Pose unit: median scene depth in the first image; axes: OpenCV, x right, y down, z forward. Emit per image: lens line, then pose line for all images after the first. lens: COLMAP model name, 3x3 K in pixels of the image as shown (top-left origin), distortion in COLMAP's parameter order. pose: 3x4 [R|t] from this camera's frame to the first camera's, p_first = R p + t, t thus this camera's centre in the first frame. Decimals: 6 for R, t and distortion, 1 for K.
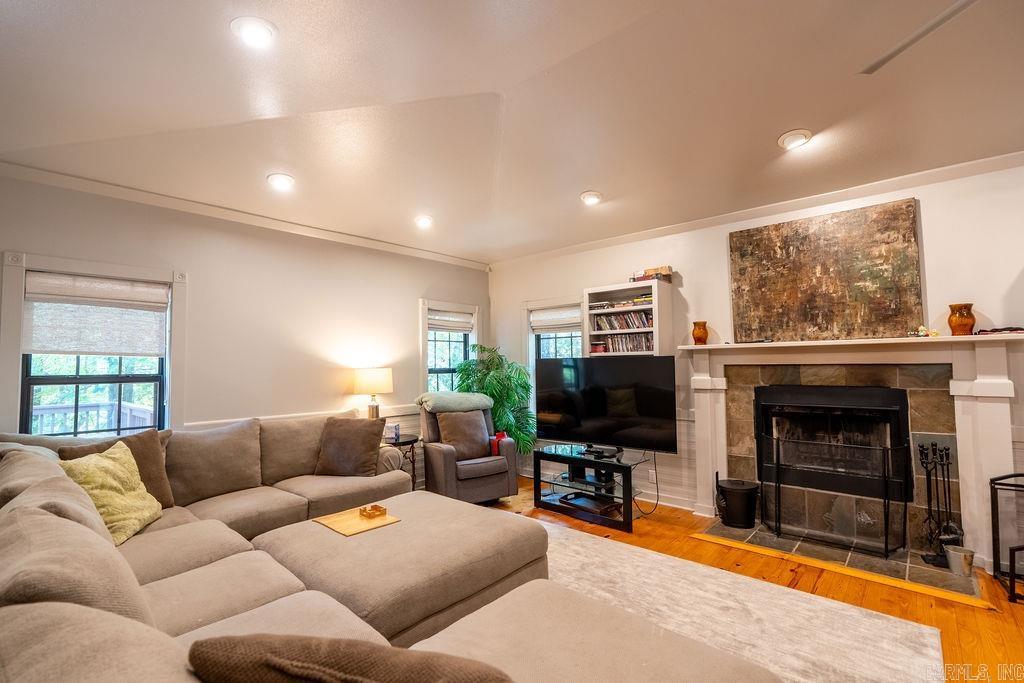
lens RADIAL K [[456.1, 0, 512.7], [0, 456.1, 341.5], [0, 0, 1]] dist [-0.006386, 0.001559]
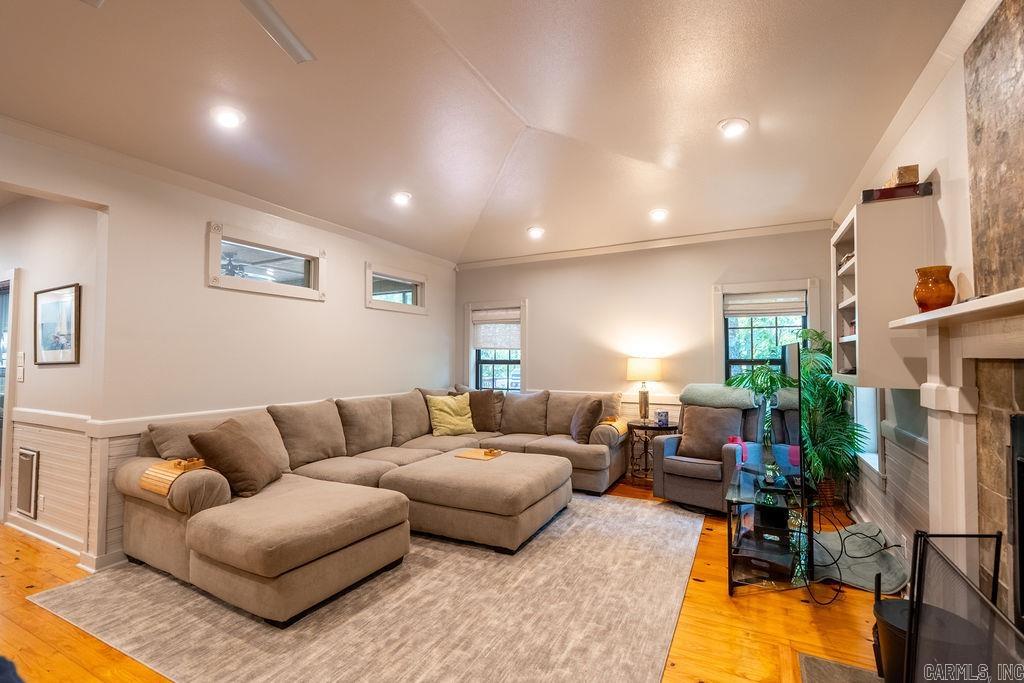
lens RADIAL K [[456.1, 0, 516.9], [0, 456.1, 342.6], [0, 0, 1]] dist [-0.006386, 0.001559]
pose [[0.258187, -0.021813, -0.965849, 0.982888], [0.048043, 0.998798, -0.009714, 0.023520], [0.964900, -0.043894, 0.258924, 0.587659]]
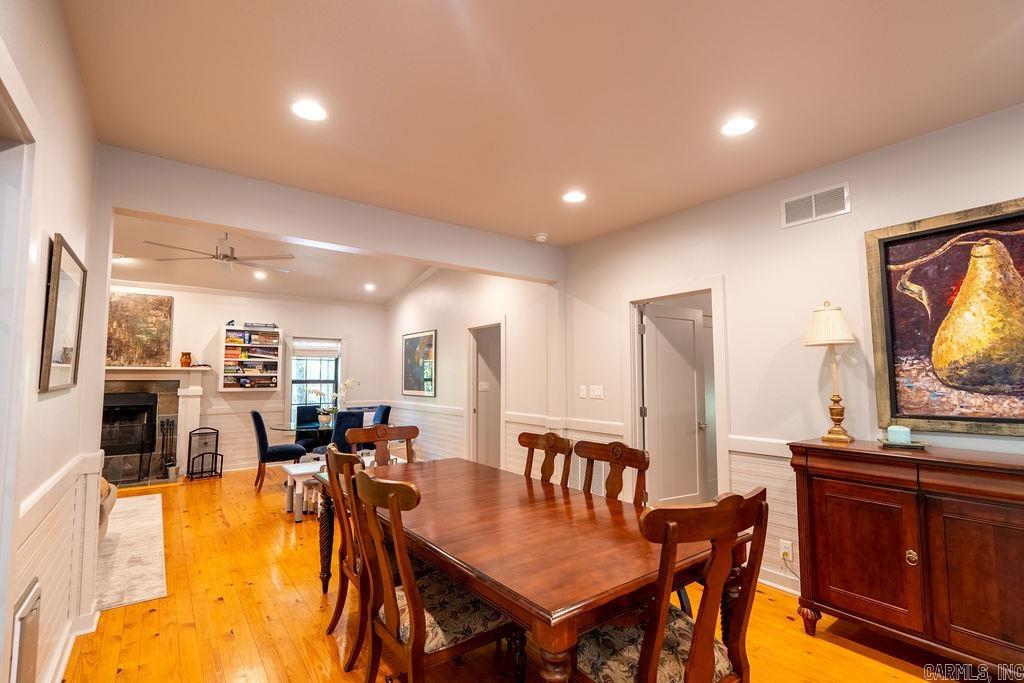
lens RADIAL K [[456.1, 0, 506.5], [0, 456.1, 341.3], [0, 0, 1]] dist [-0.006386, 0.001559]
pose [[0.184329, 0.087674, 0.978946, -0.769647], [-0.047054, 0.995659, -0.080311, -0.030618], [-0.981738, -0.031260, 0.187655, -0.810610]]
